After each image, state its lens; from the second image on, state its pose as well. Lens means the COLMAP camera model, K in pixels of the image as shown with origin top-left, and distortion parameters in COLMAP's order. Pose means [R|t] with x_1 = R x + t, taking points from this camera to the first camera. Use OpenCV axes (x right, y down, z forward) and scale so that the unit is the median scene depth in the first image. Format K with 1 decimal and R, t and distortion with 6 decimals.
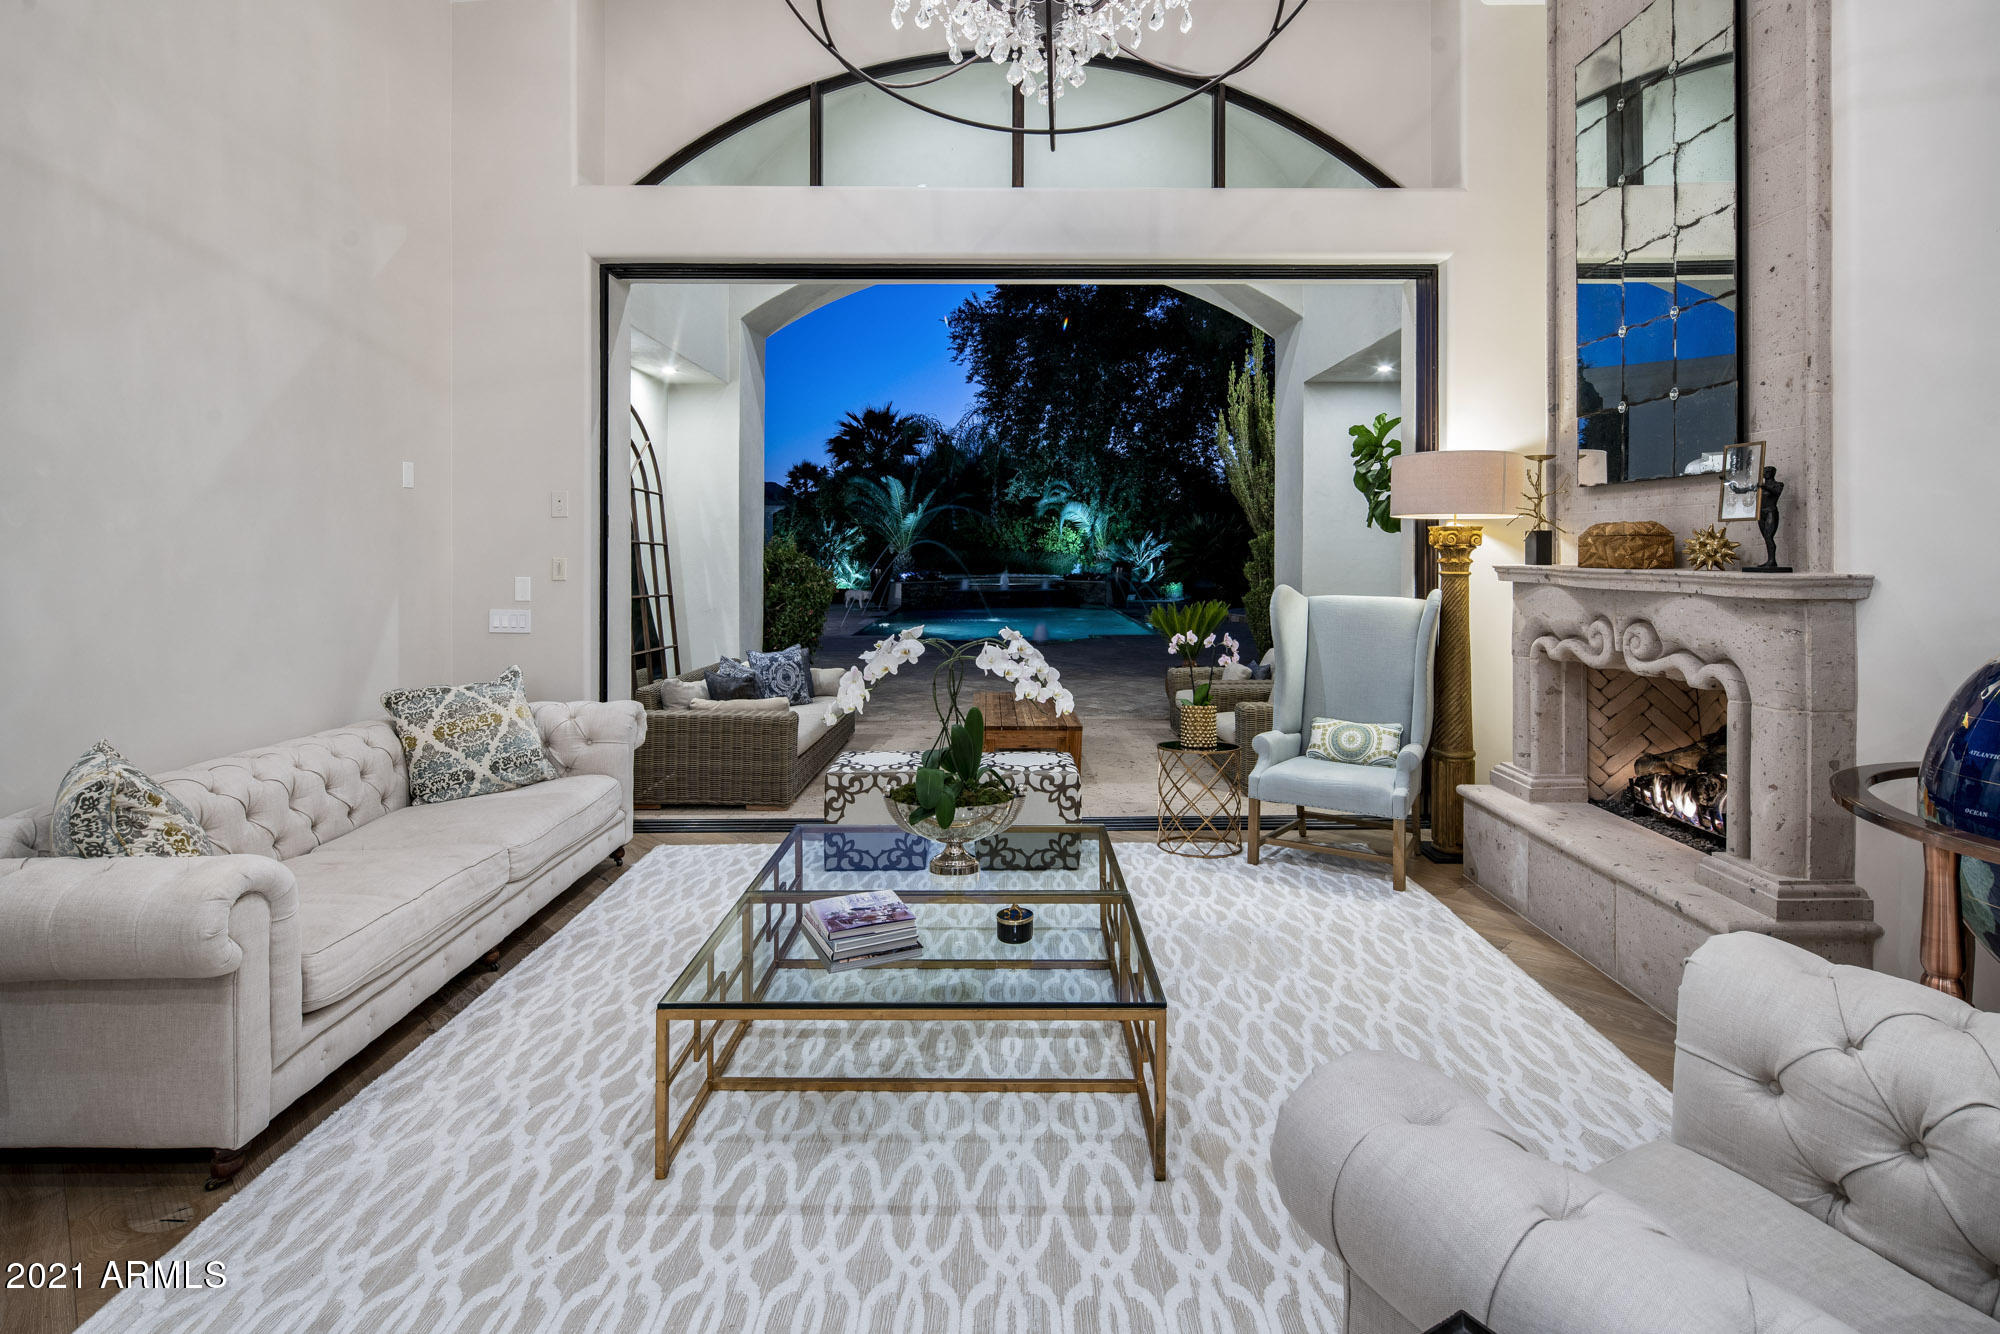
lens RADIAL K [[975.3, 0, 999.0], [0, 975.3, 584.5], [0, 0, 1]] dist [-0.002243, -0.001537]
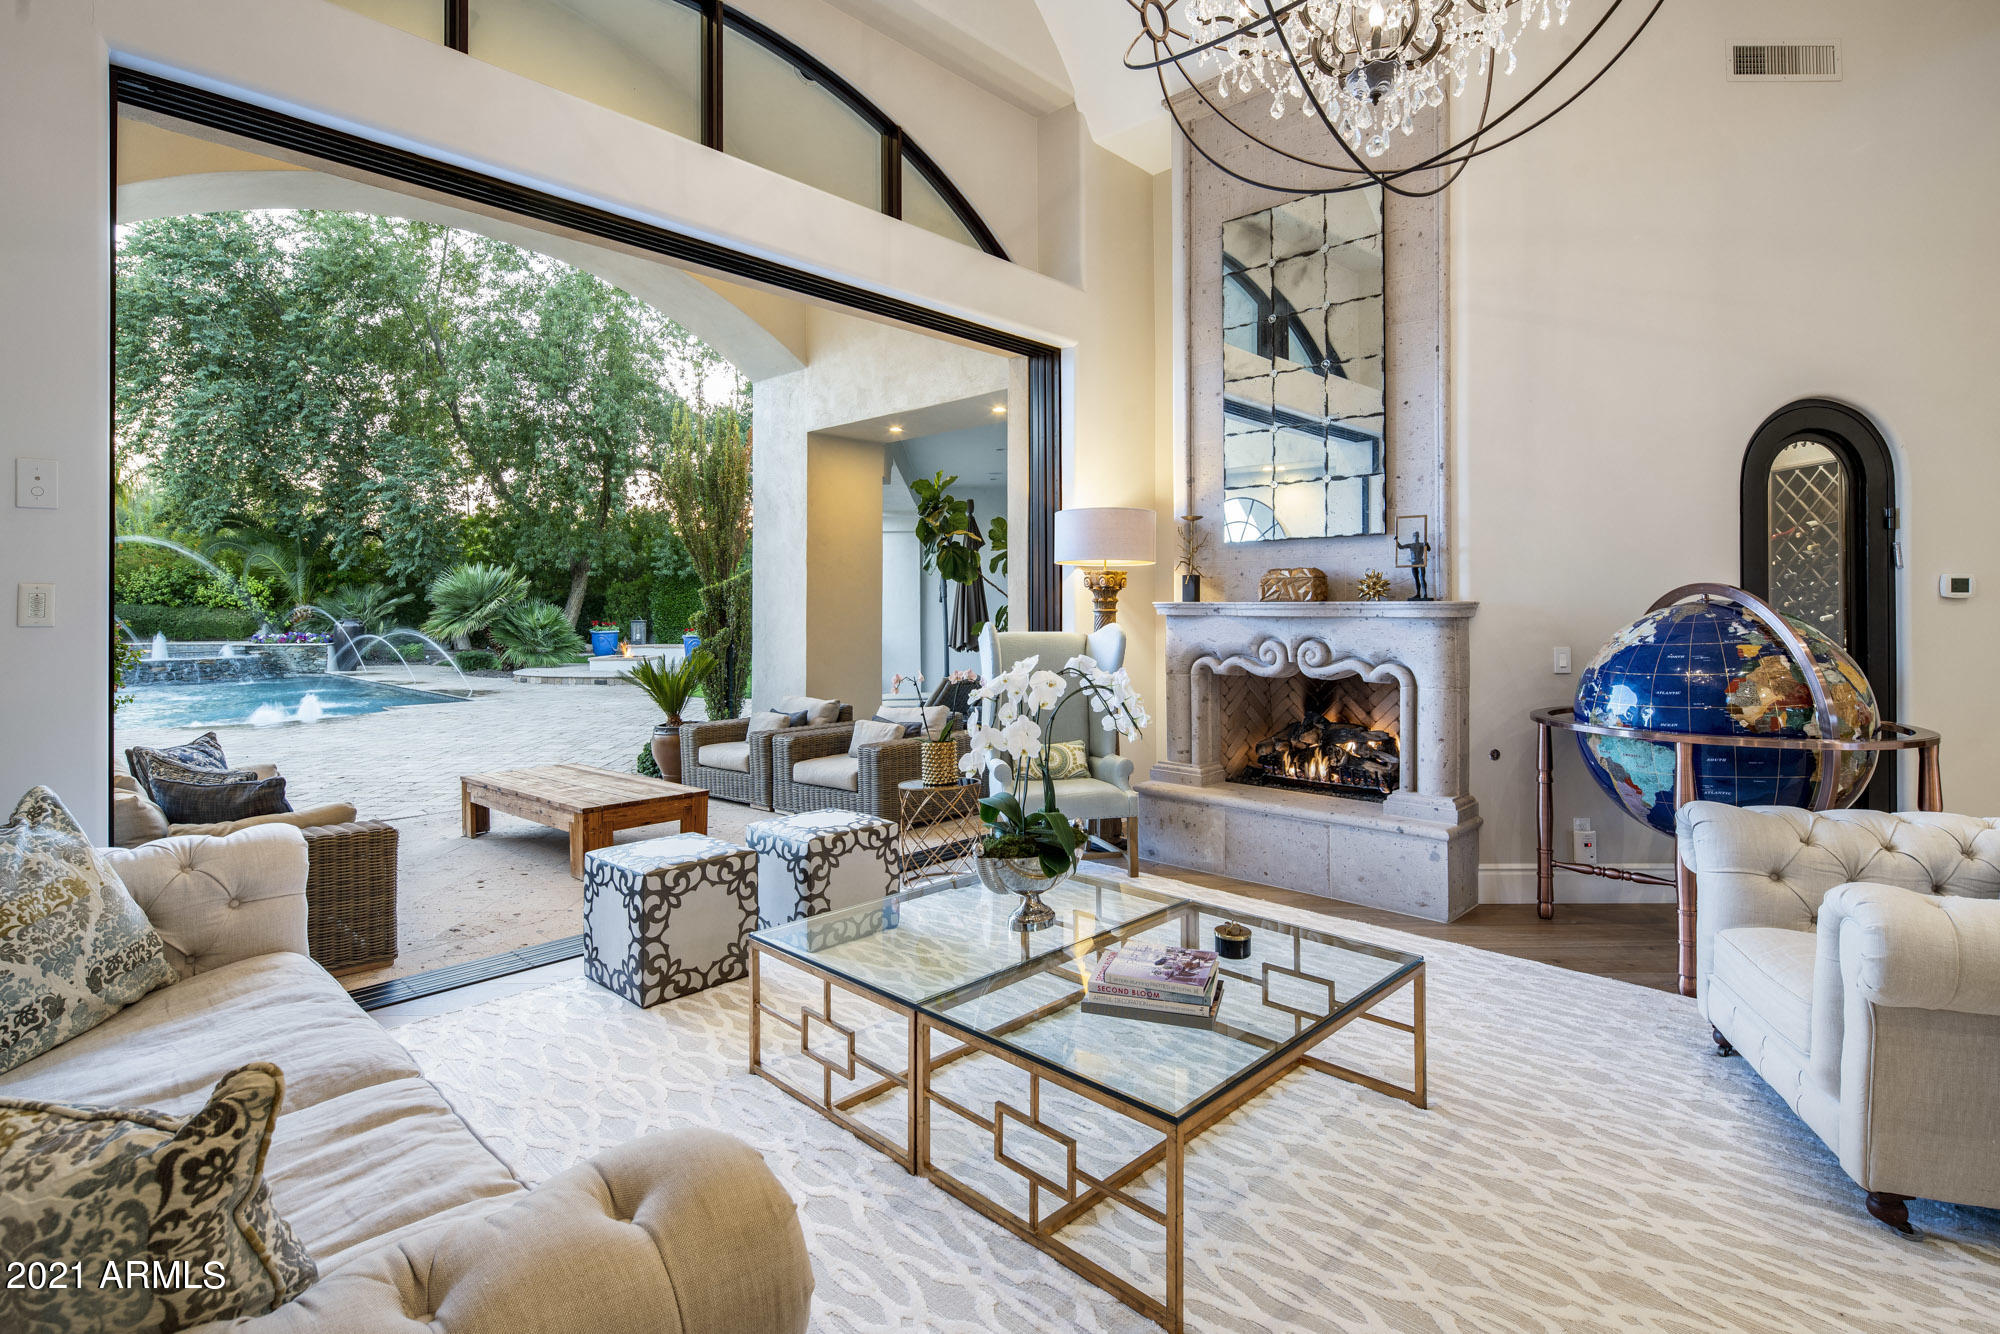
lens RADIAL K [[979.6, 0, 1002.4], [0, 979.6, 632.3], [0, 0, 1]] dist [-0.002744, -0.001460]
pose [[0.694526, -0.016495, 0.719279, -0.555211], [0.024955, 0.999688, -0.001171, 0.015613], [-0.719035, 0.018763, 0.694721, 0.291667]]
